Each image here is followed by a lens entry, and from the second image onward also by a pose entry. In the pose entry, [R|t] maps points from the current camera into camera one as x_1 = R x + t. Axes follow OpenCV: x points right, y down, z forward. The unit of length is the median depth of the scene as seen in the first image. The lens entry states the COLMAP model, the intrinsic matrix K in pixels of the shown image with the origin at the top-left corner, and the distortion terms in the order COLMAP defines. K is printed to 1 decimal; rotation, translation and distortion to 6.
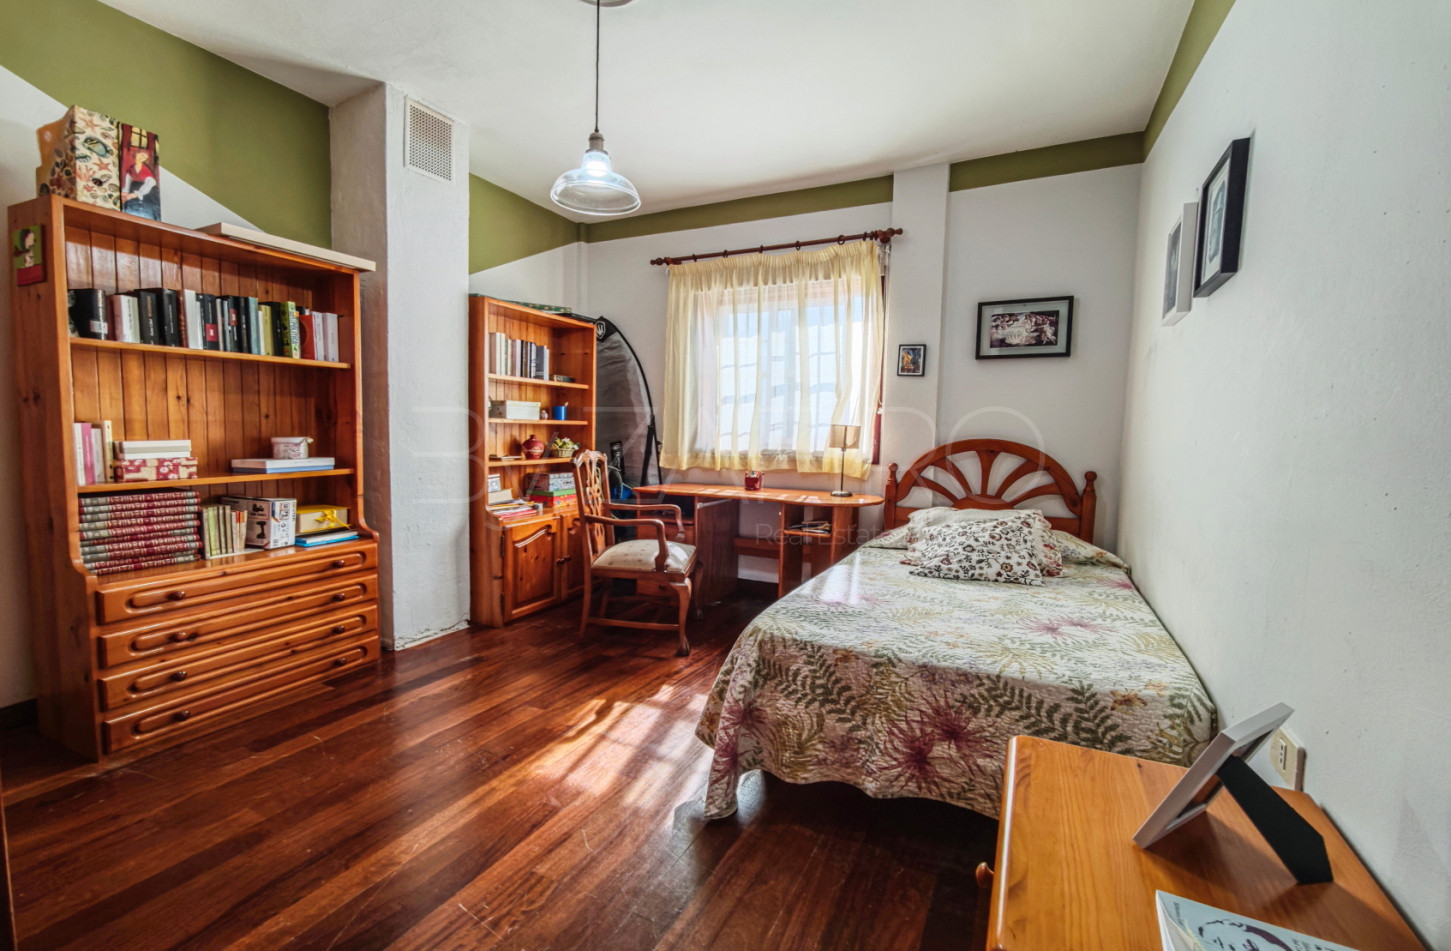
lens RADIAL K [[622.5, 0, 722.9], [0, 622.5, 472.8], [0, 0, 1]] dist [-0.002436, 0.000403]
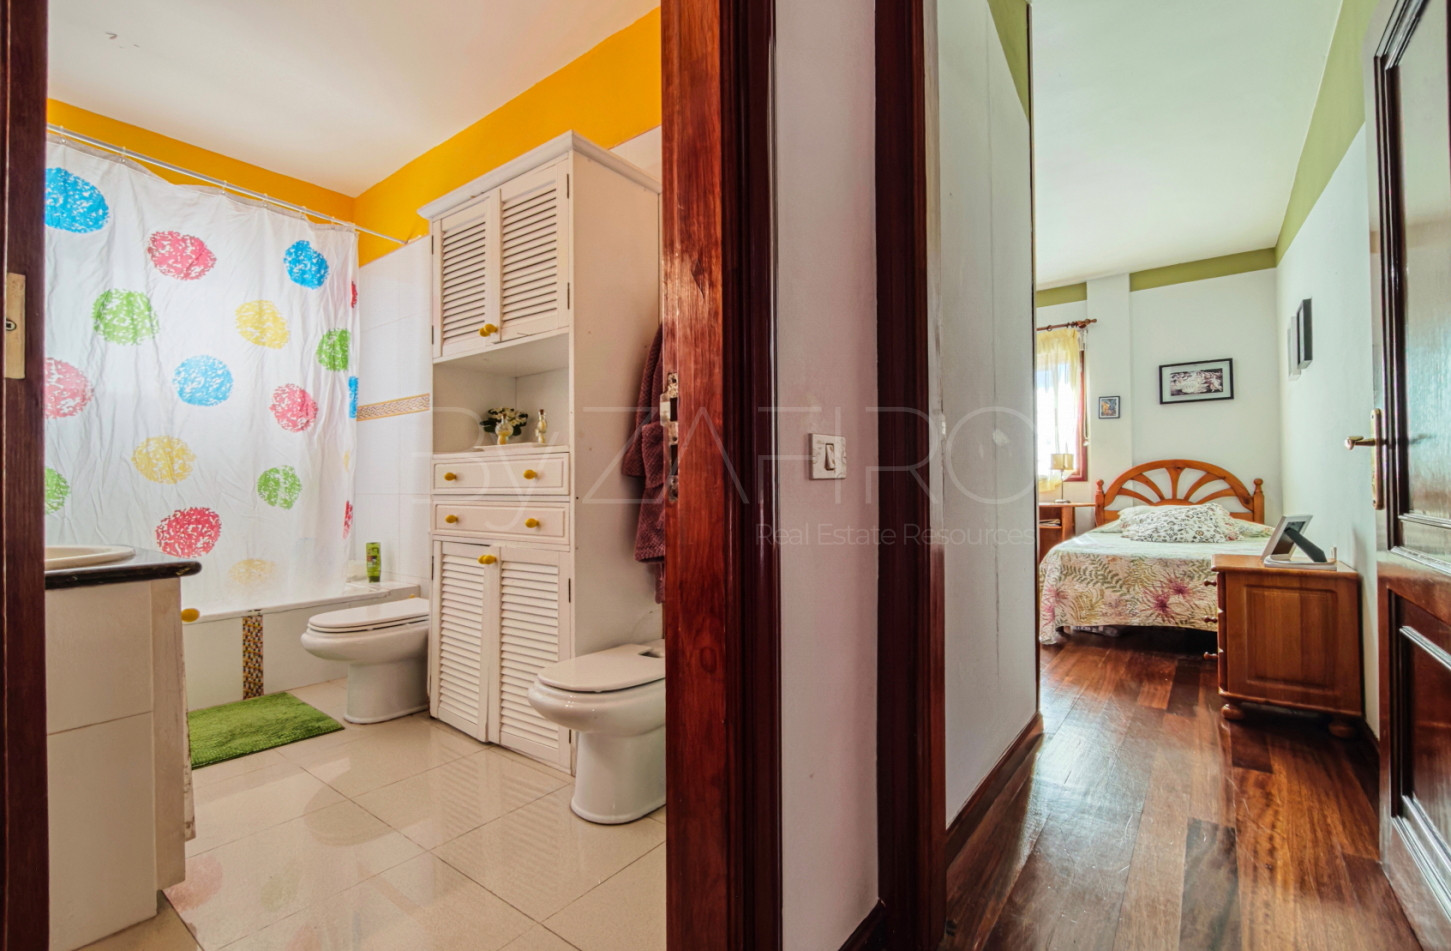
lens RADIAL K [[634.7, 0, 725.5], [0, 634.7, 464.2], [0, 0, 1]] dist [0.002226, -0.000138]
pose [[0.982372, -0.030961, -0.184355, -0.335718], [0.011752, 0.994467, -0.104394, 0.103169], [0.186567, 0.100387, 0.977300, -0.650420]]
